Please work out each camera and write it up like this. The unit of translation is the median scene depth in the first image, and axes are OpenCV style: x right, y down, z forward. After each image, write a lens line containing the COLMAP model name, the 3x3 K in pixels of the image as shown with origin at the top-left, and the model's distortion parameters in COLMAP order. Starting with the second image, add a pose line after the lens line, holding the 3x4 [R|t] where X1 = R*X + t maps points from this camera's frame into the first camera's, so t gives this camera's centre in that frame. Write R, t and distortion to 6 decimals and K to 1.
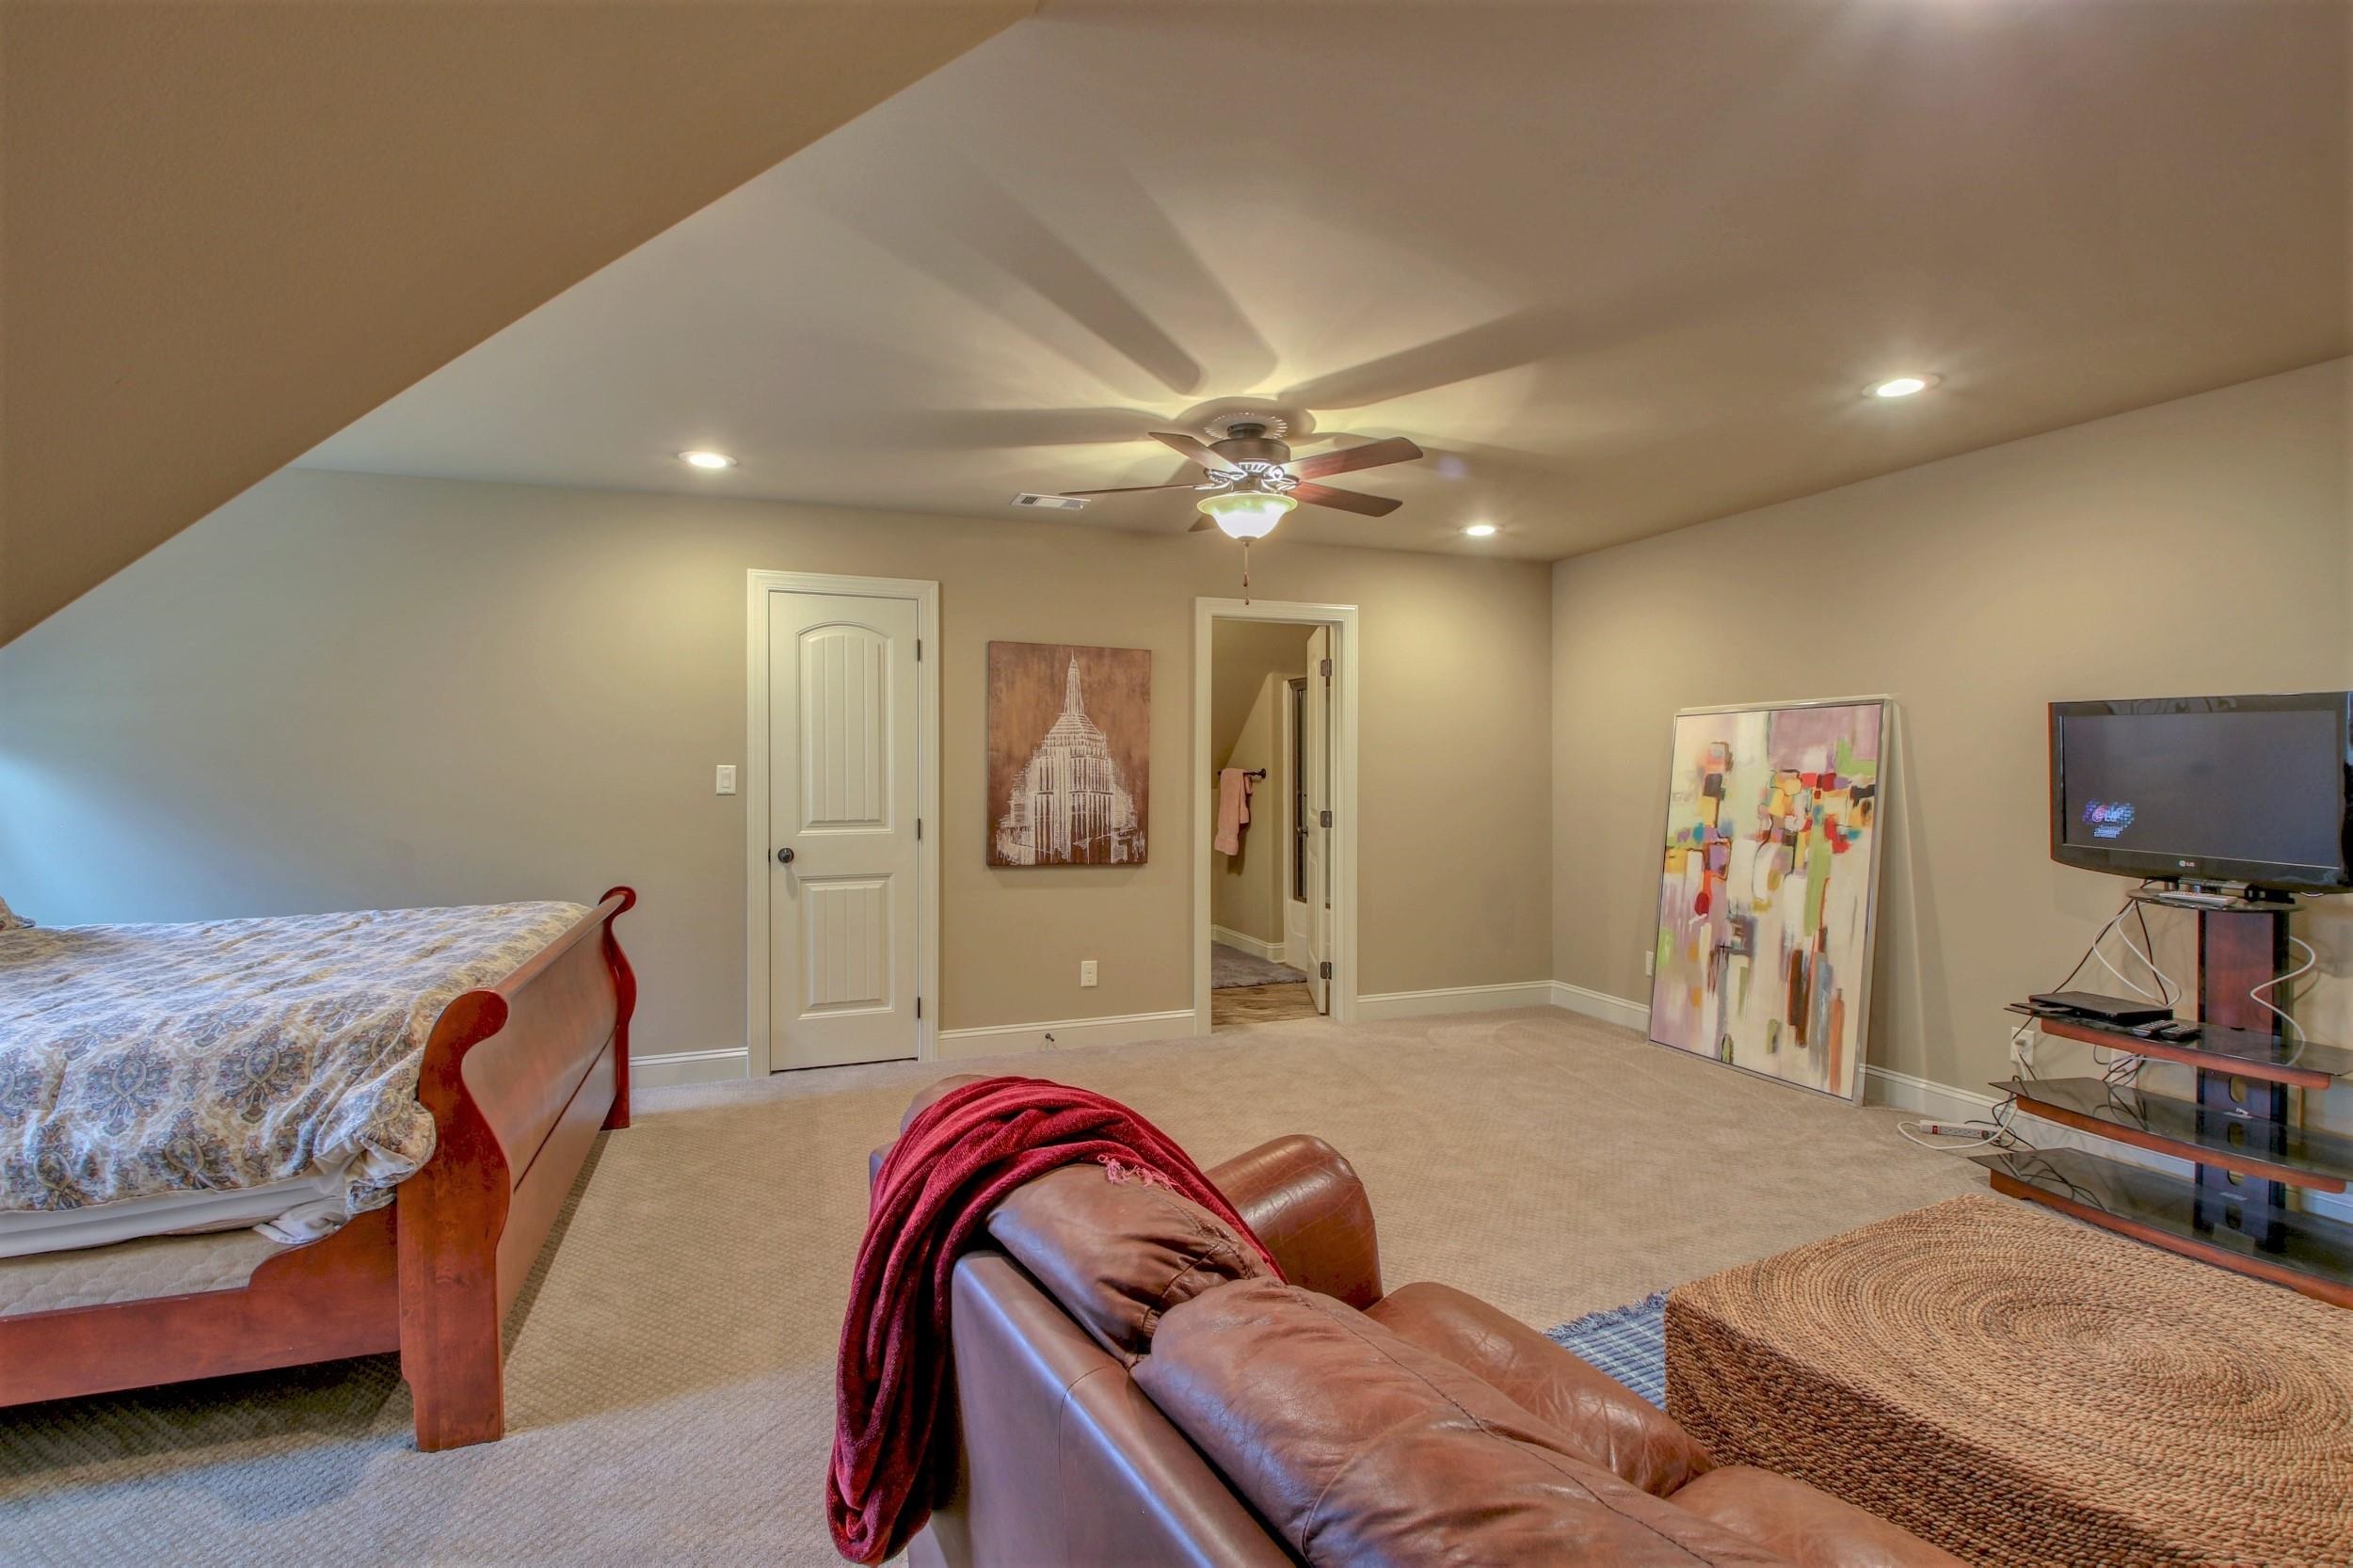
lens RADIAL K [[1091.3, 0, 1167.2], [0, 1091.3, 766.2], [0, 0, 1]] dist [0.011221, -0.025136]
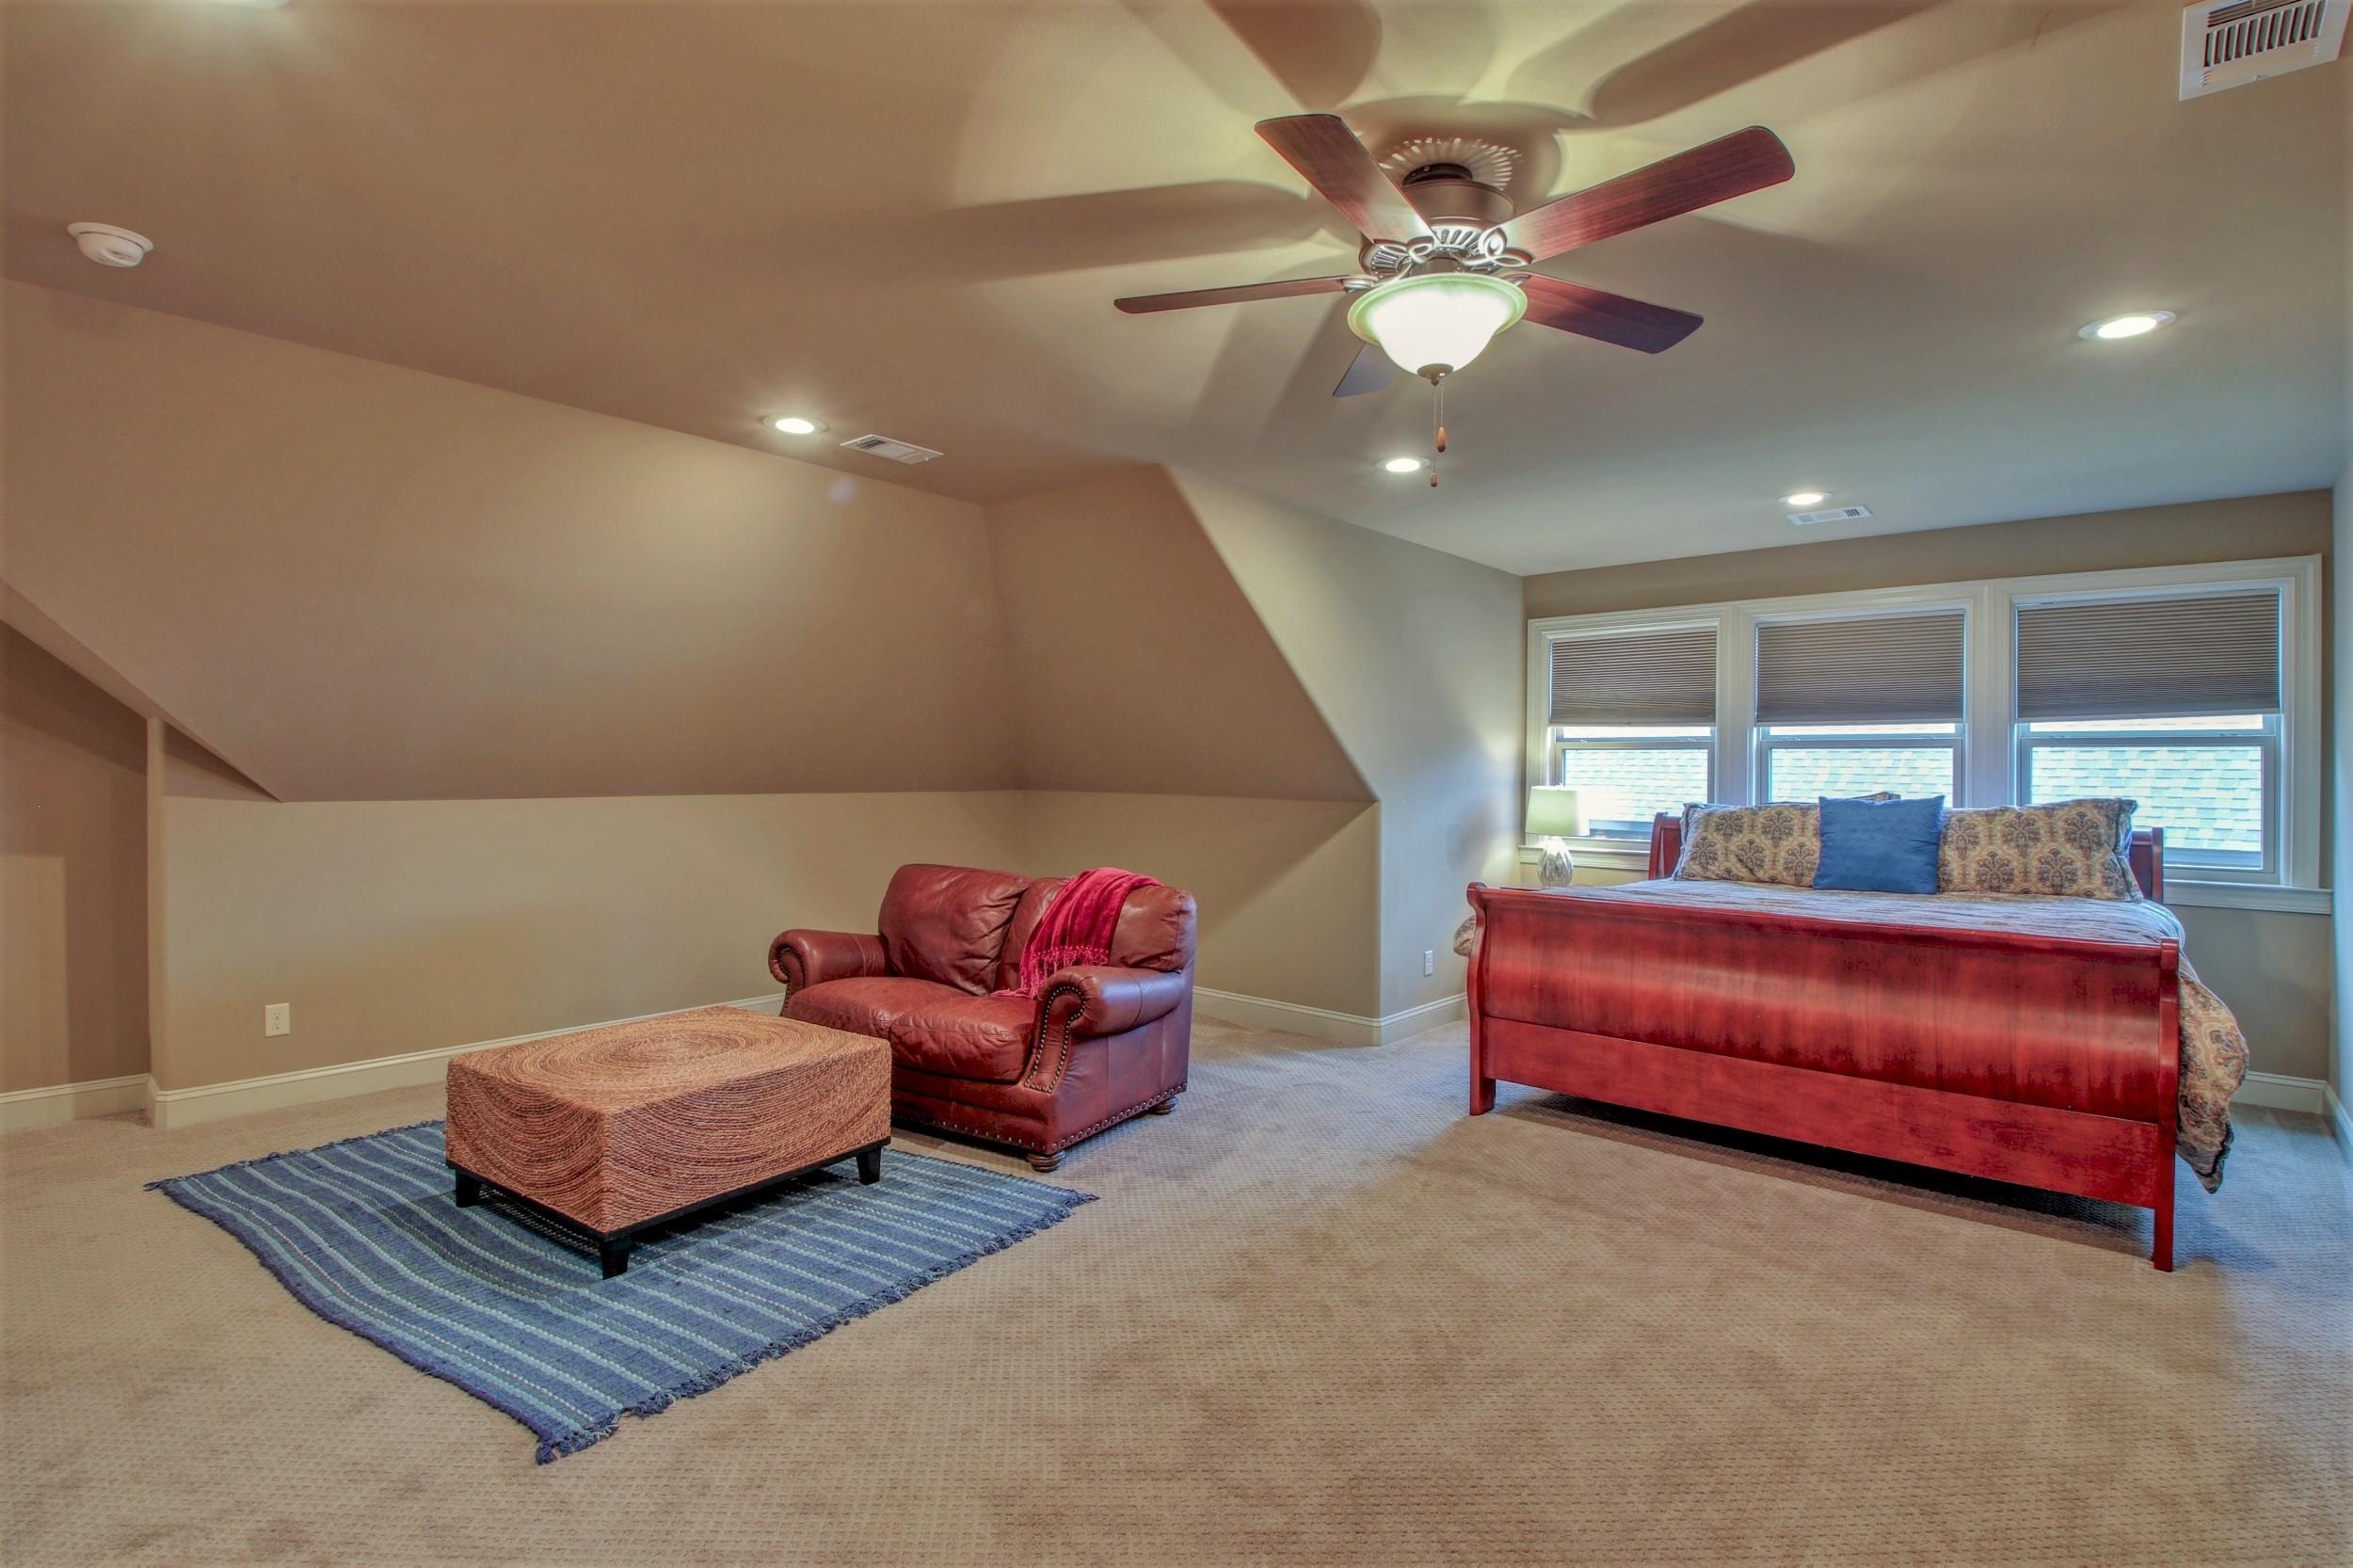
lens RADIAL K [[1091.3, 0, 1167.2], [0, 1091.3, 766.2], [0, 0, 1]] dist [0.011221, -0.025136]
pose [[-0.868875, -0.003068, -0.495021, 0.357908], [-0.004874, 0.999985, 0.002358, -0.003101], [0.495007, 0.004461, -0.868878, 1.038405]]
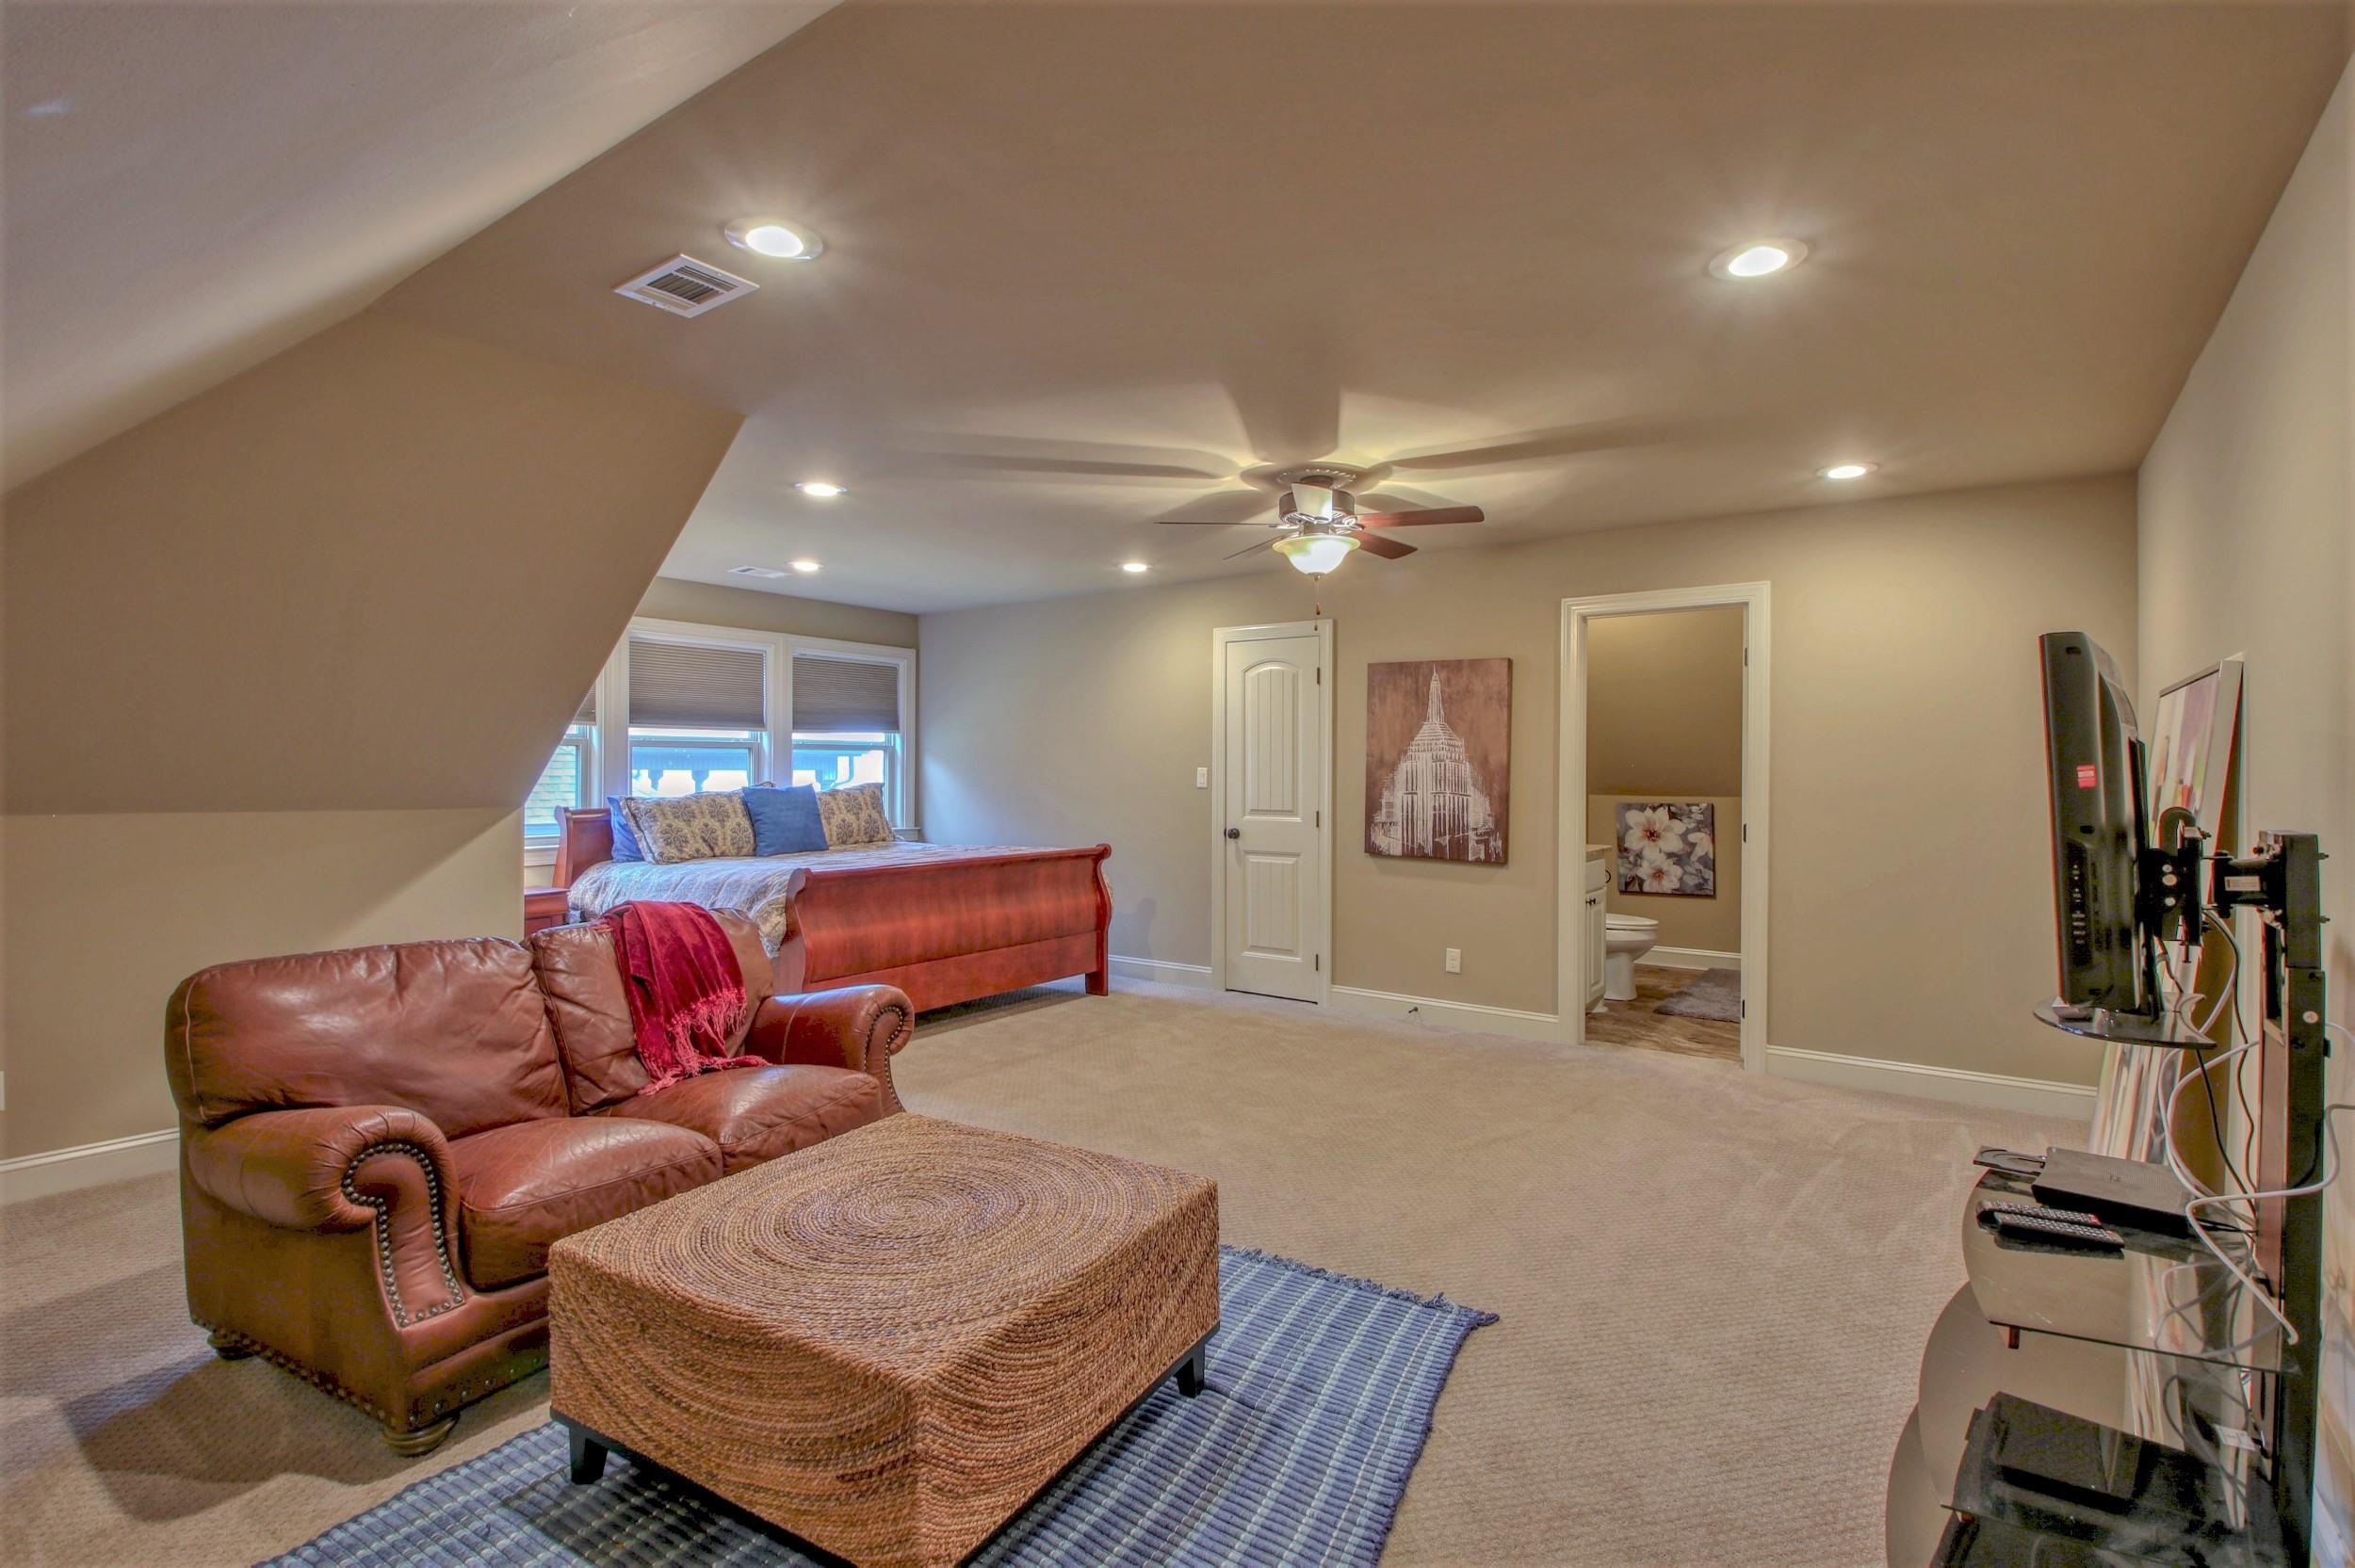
lens RADIAL K [[1092.1, 0, 1168.2], [0, 1092.1, 766.2], [0, 0, 1]] dist [0.011221, -0.025136]
pose [[0.548058, 0.002580, -0.836436, 0.700825], [-0.006072, 0.999981, -0.000894, -0.001025], [0.836418, 0.005569, 0.548063, 0.168596]]
